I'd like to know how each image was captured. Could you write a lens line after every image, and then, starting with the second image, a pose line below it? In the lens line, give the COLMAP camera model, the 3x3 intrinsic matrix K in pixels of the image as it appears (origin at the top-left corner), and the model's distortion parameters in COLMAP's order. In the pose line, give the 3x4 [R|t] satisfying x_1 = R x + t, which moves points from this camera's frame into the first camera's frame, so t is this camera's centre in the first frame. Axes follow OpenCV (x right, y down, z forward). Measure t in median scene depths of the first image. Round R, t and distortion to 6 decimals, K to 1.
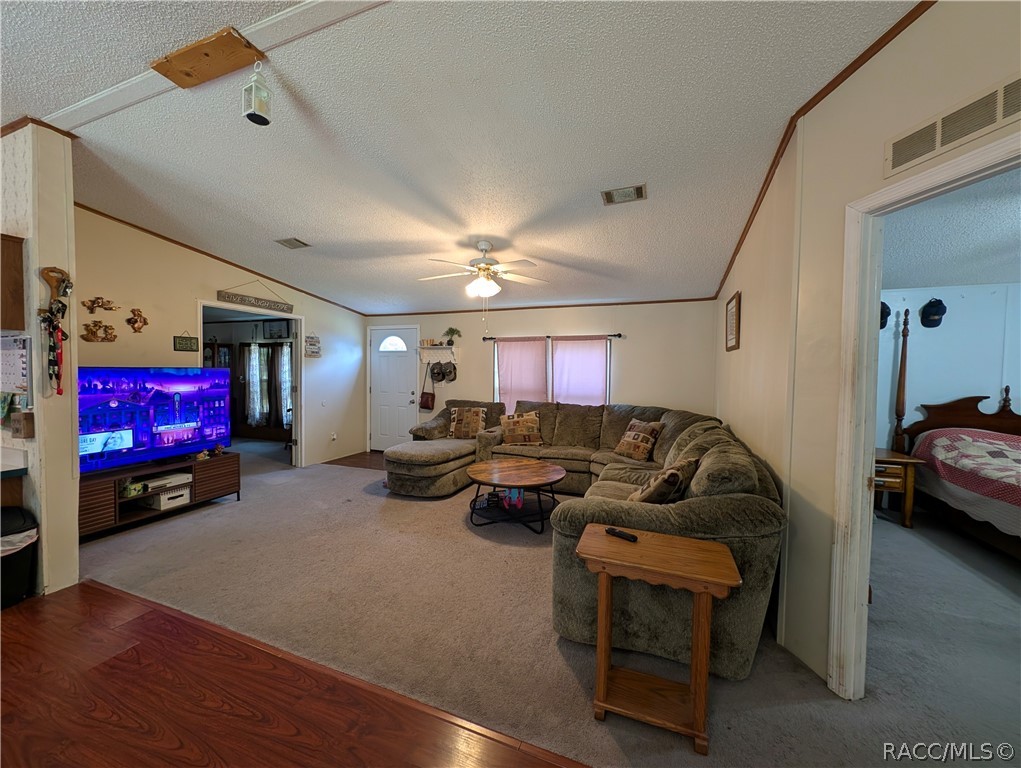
lens RADIAL K [[392.0, 0, 511.3], [0, 392.0, 381.9], [0, 0, 1]] dist [0.005684, -0.000183]
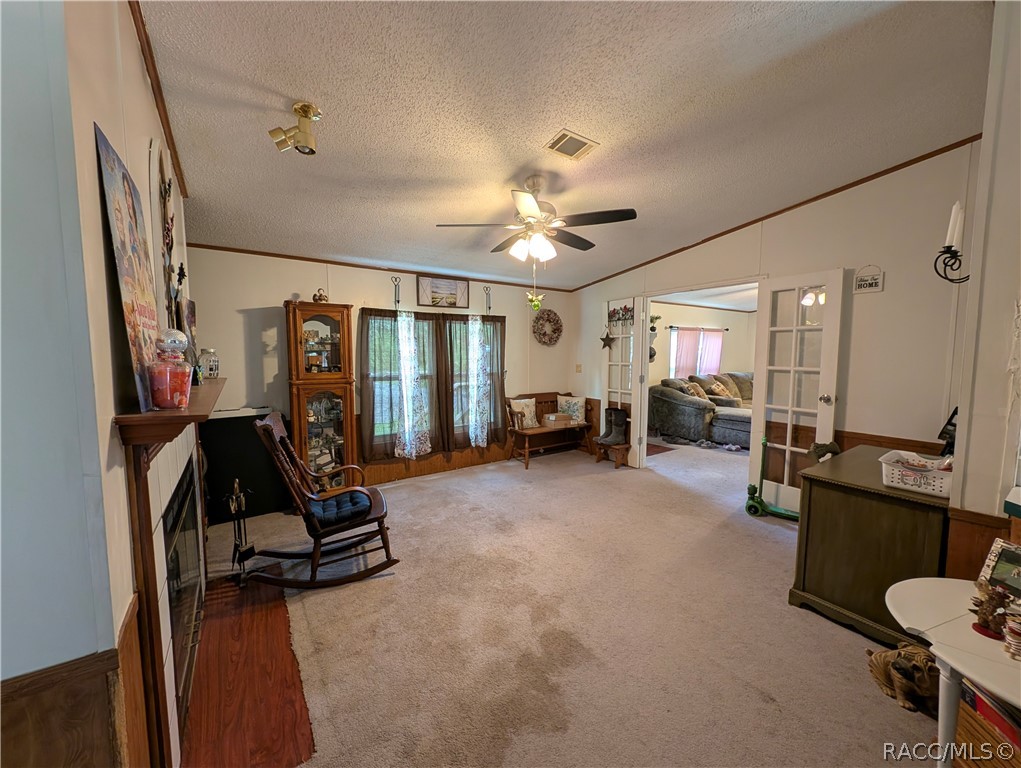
lens RADIAL K [[392.0, 0, 511.3], [0, 392.0, 381.9], [0, 0, 1]] dist [0.005684, -0.000183]
pose [[0.550215, -0.079673, 0.831213, -1.059940], [0.034803, 0.996761, 0.072503, -0.033760], [-0.834297, -0.010964, 0.551206, 0.560084]]
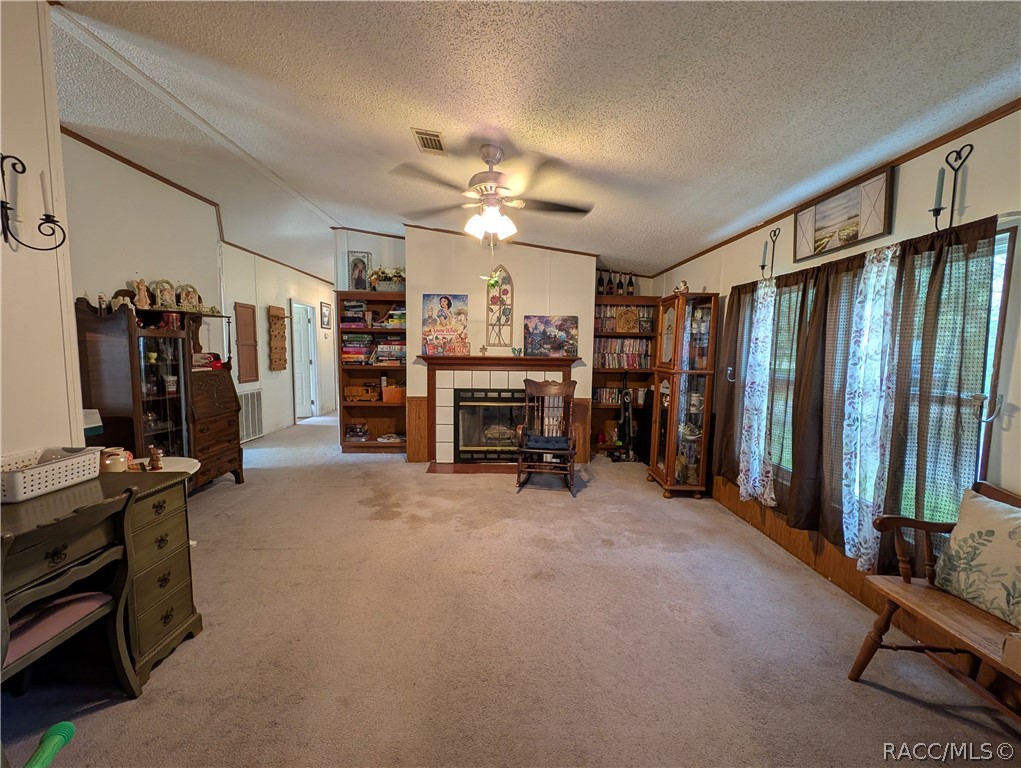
lens RADIAL K [[392.0, 0, 511.3], [0, 392.0, 381.9], [0, 0, 1]] dist [0.005684, -0.000183]
pose [[0.386996, 0.073177, -0.919173, -0.396986], [-0.041585, 0.997217, 0.061881, -0.014566], [0.921143, 0.014276, 0.388962, 0.632744]]
